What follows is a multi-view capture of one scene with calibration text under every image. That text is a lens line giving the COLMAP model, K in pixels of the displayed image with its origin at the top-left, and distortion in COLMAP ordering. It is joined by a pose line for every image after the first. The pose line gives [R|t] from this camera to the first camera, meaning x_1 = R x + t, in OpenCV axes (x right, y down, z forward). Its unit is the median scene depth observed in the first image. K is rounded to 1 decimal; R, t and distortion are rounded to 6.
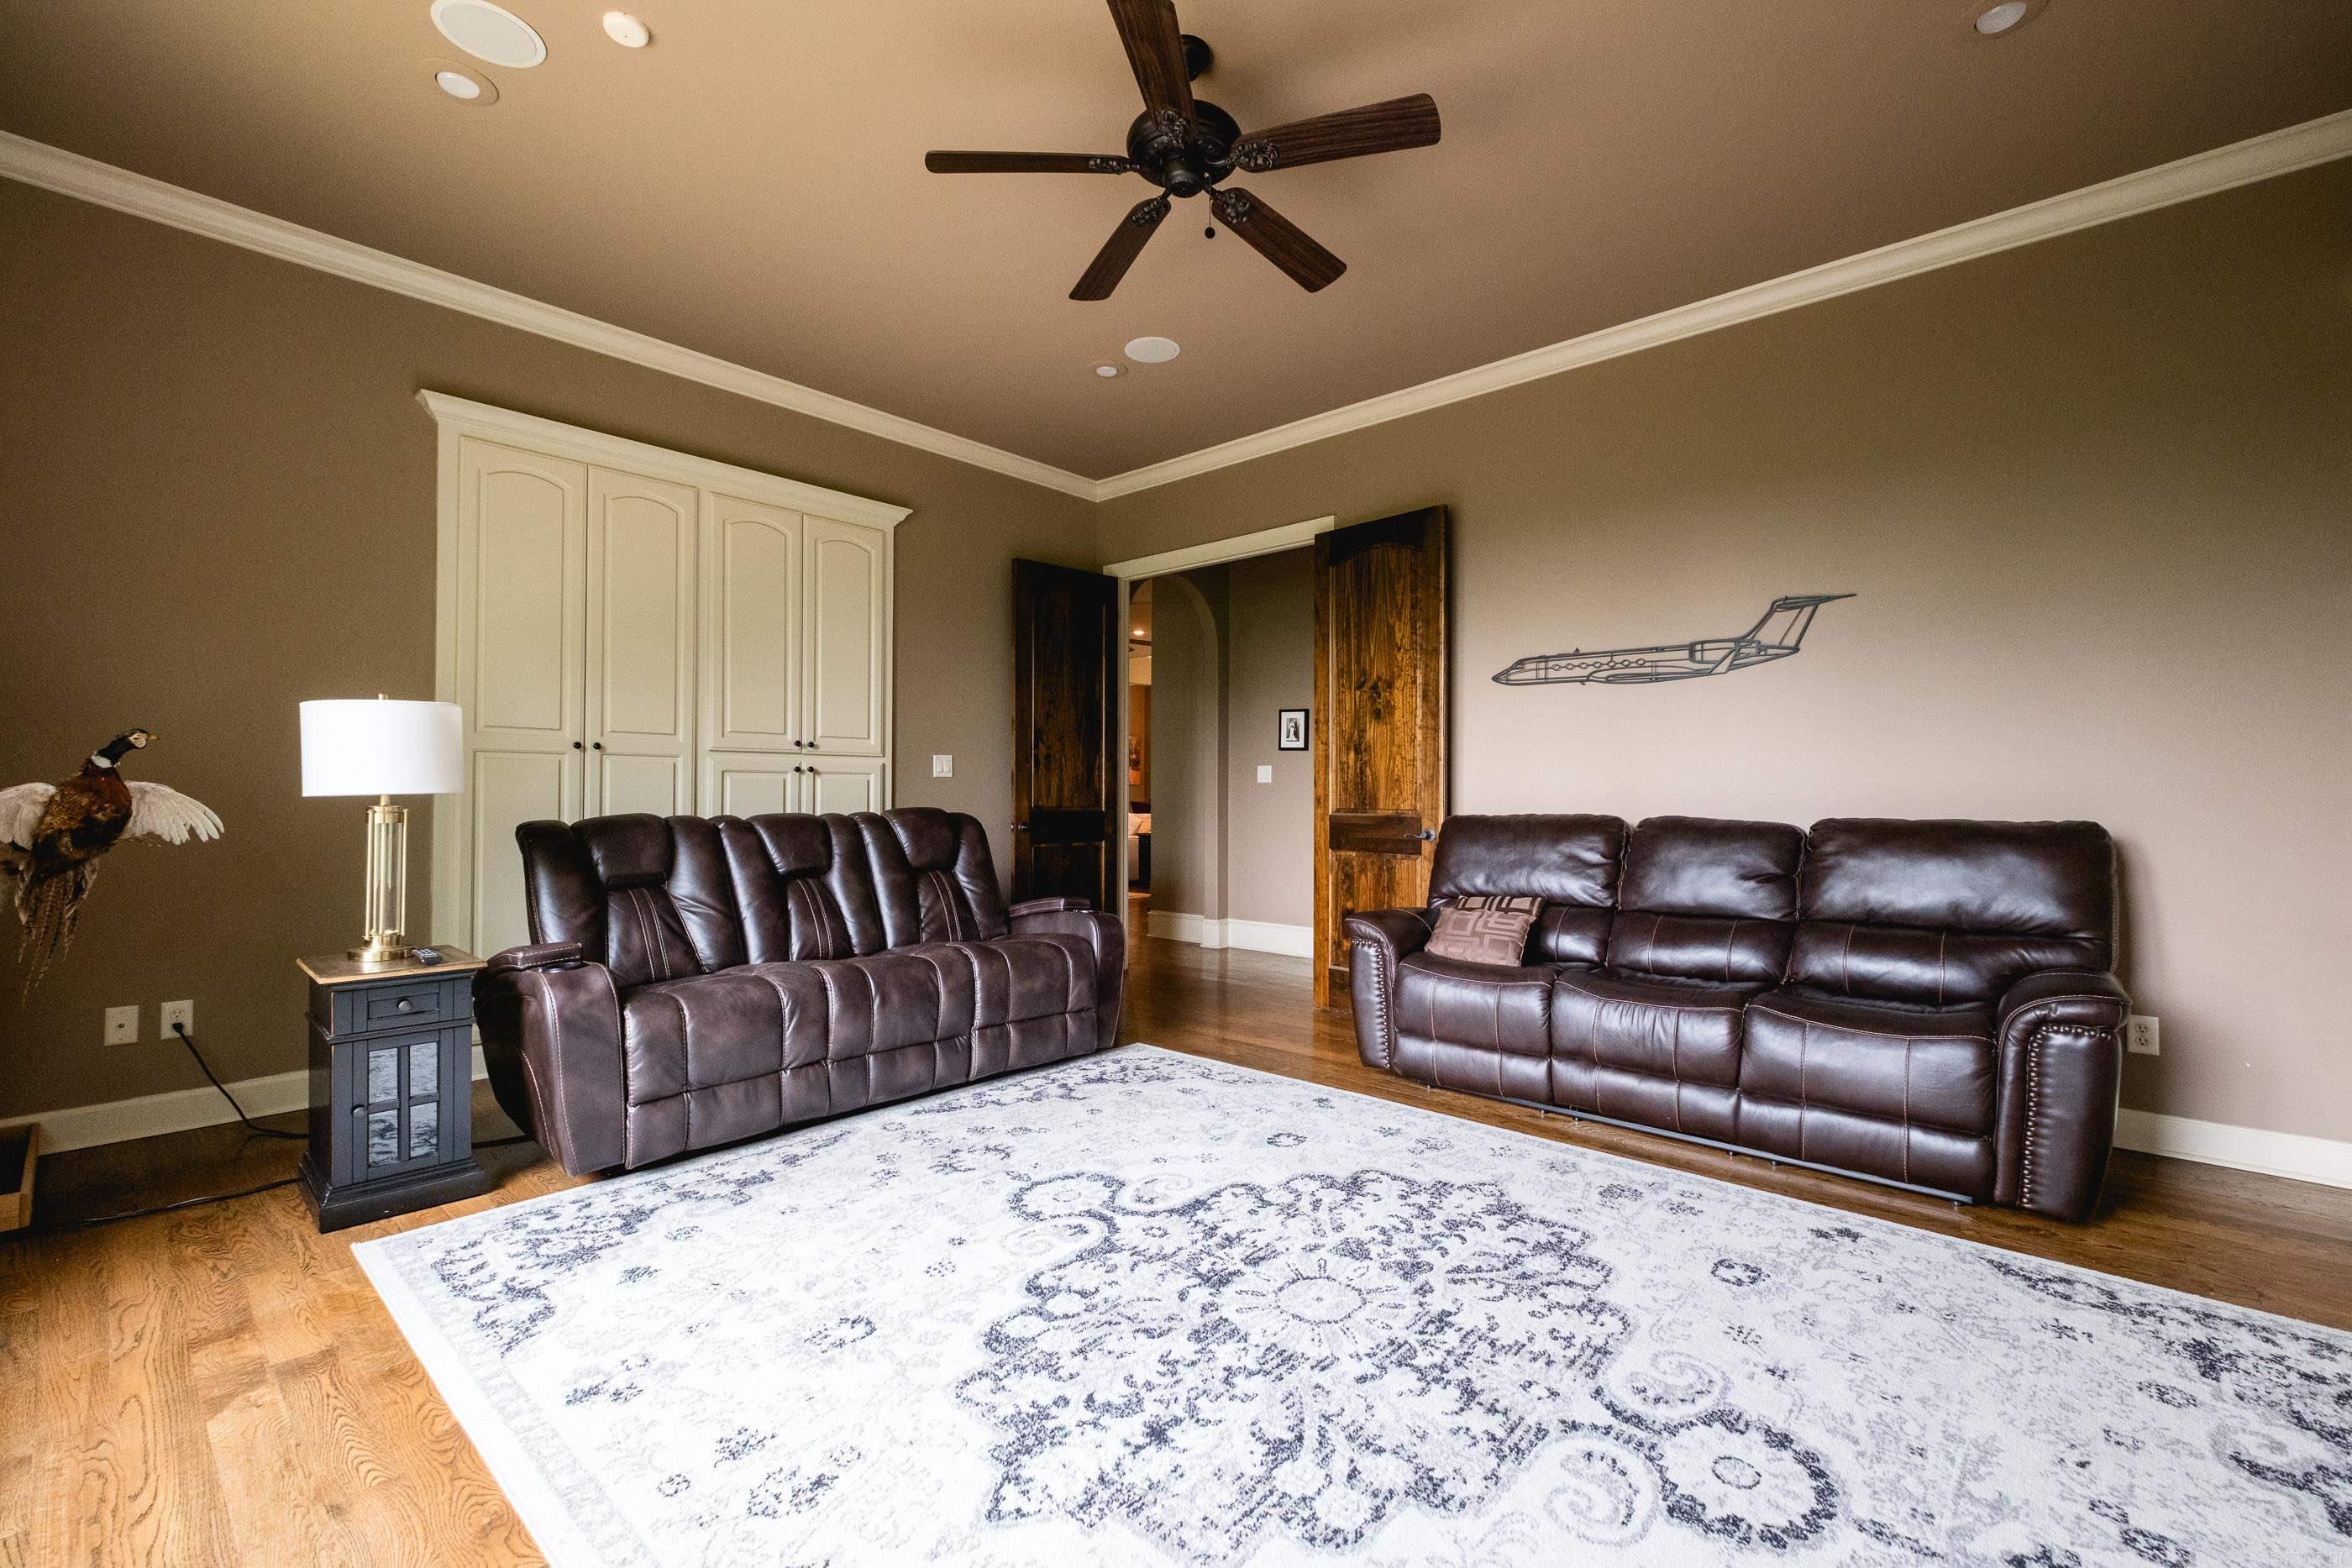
lens RADIAL K [[1020.0, 0, 1163.9], [0, 1020.0, 783.8], [0, 0, 1]] dist [0.007890, -0.004660]
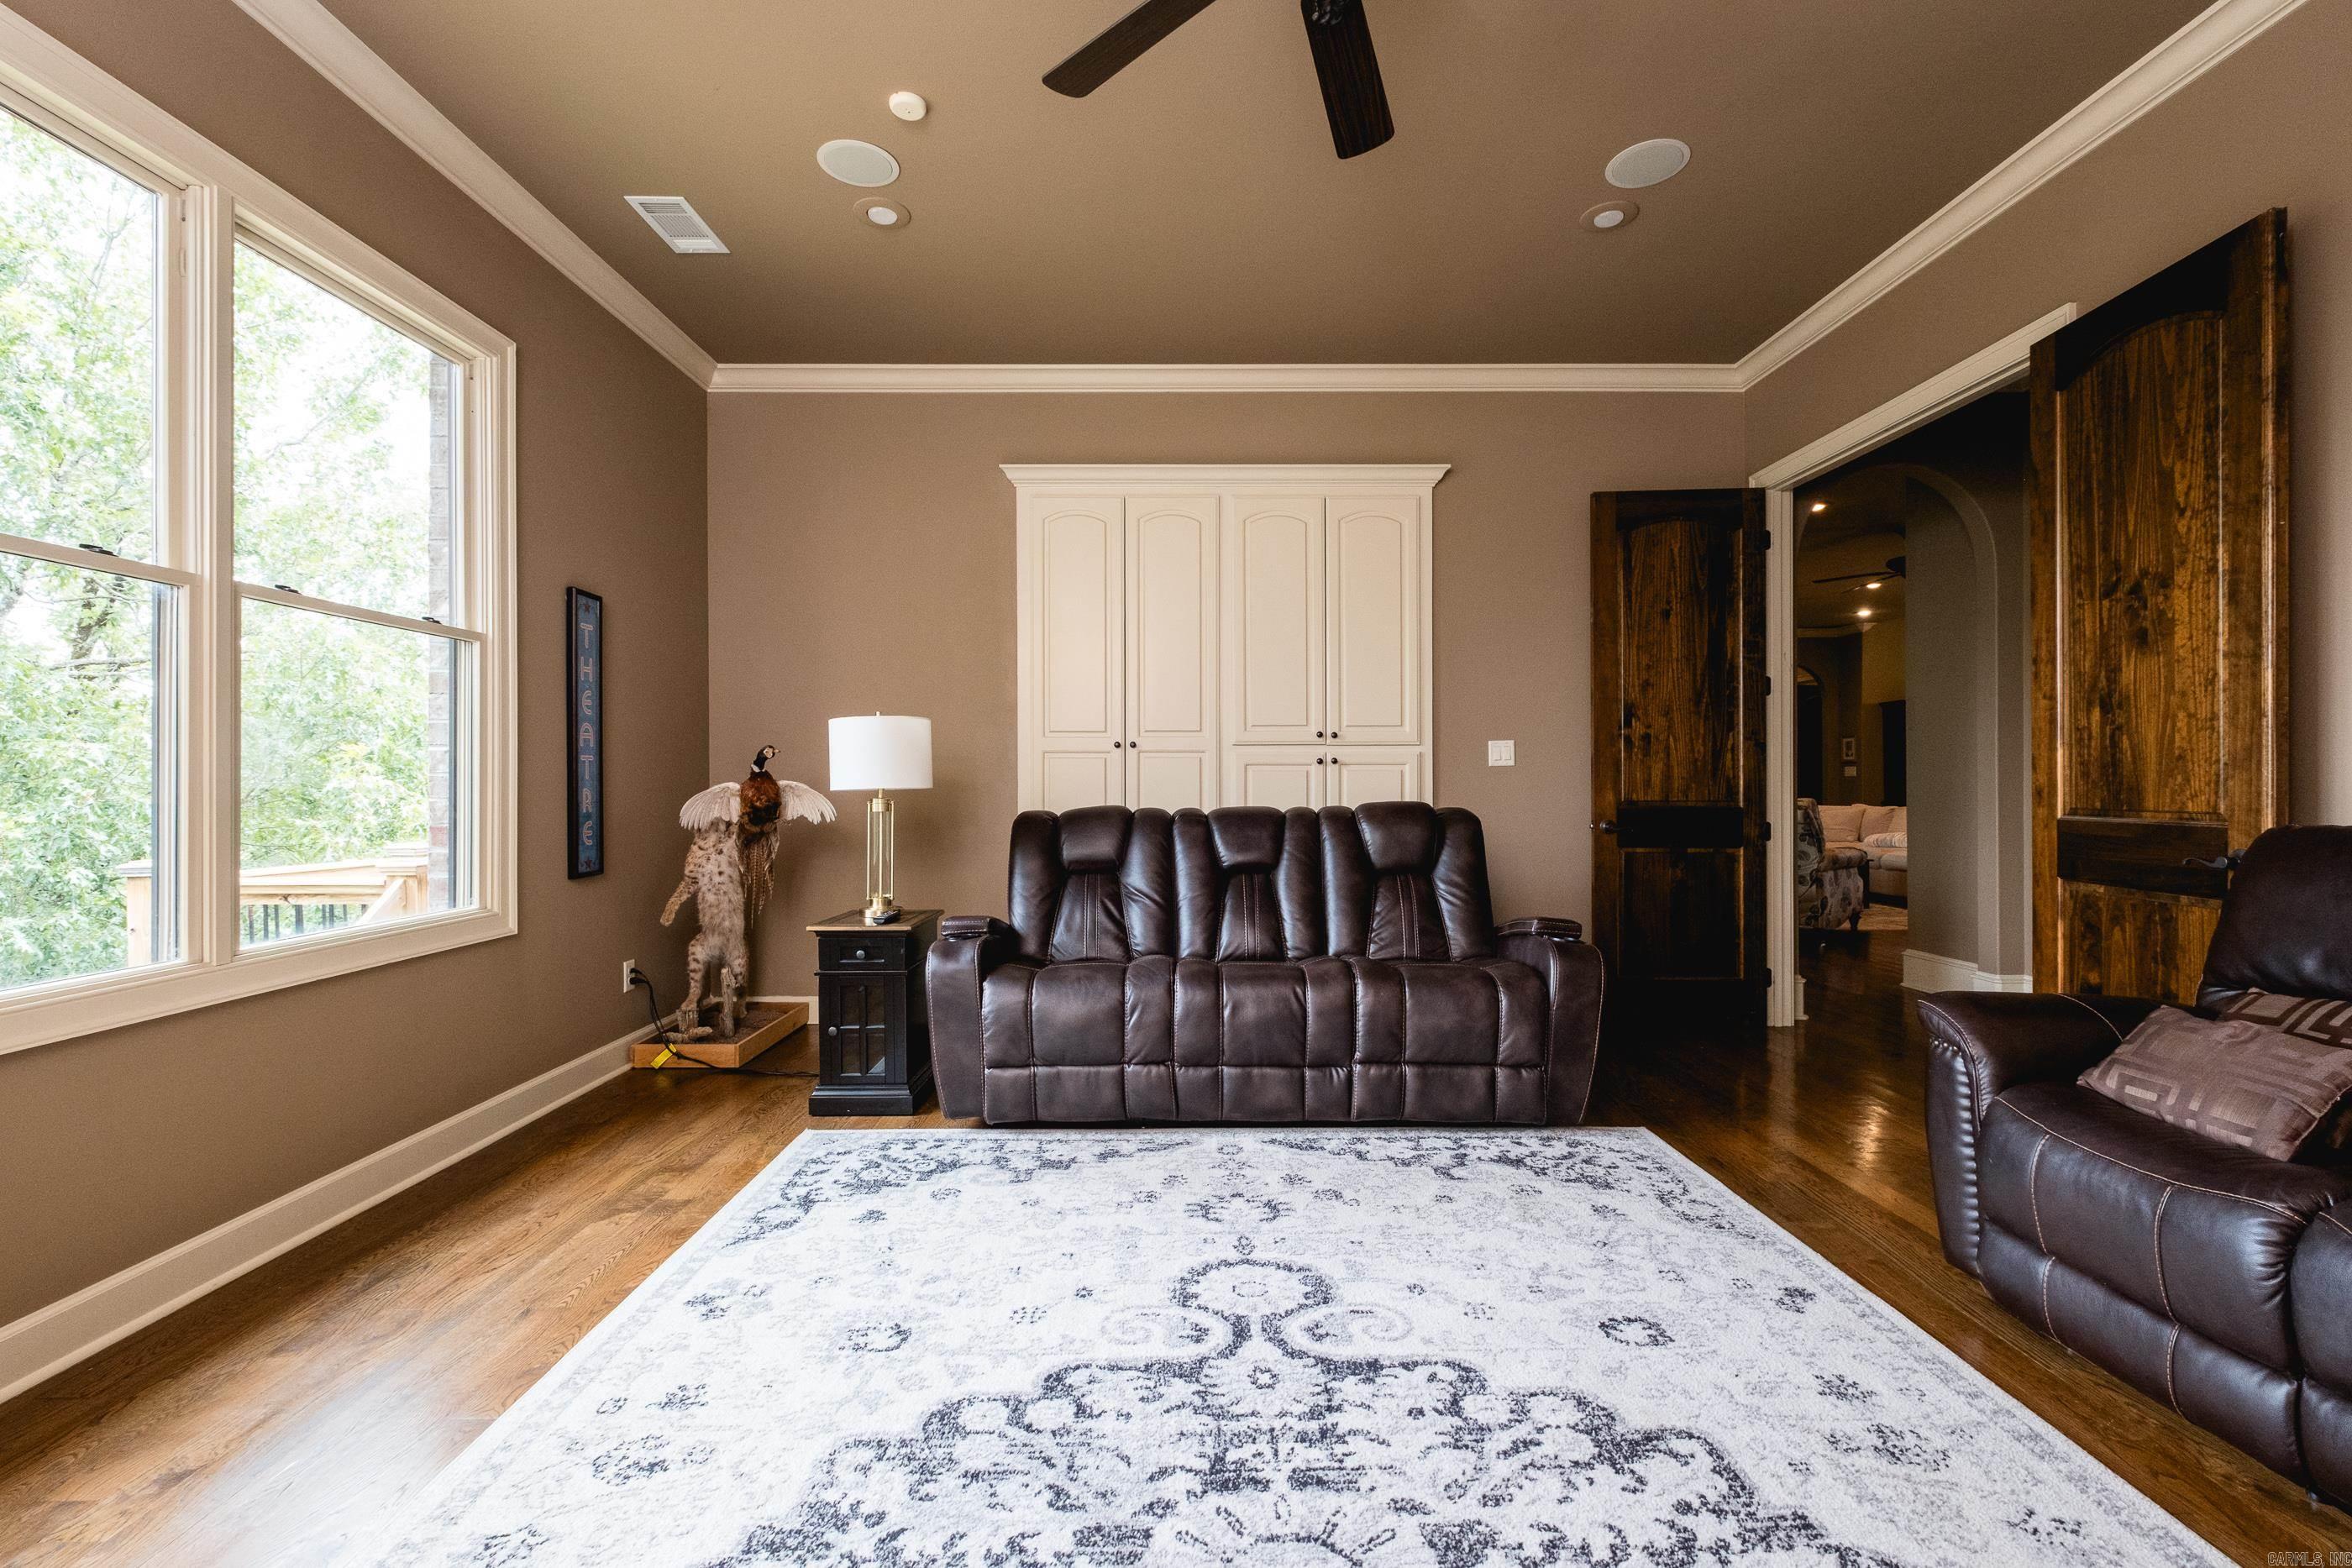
lens RADIAL K [[1020.0, 0, 1161.6], [0, 1020.0, 786.5], [0, 0, 1]] dist [0.007890, -0.004660]
pose [[0.674774, -0.002872, -0.738019, 0.467338], [0.012063, 0.999902, 0.007138, 0.002349], [0.737926, -0.013719, 0.674742, 0.427445]]
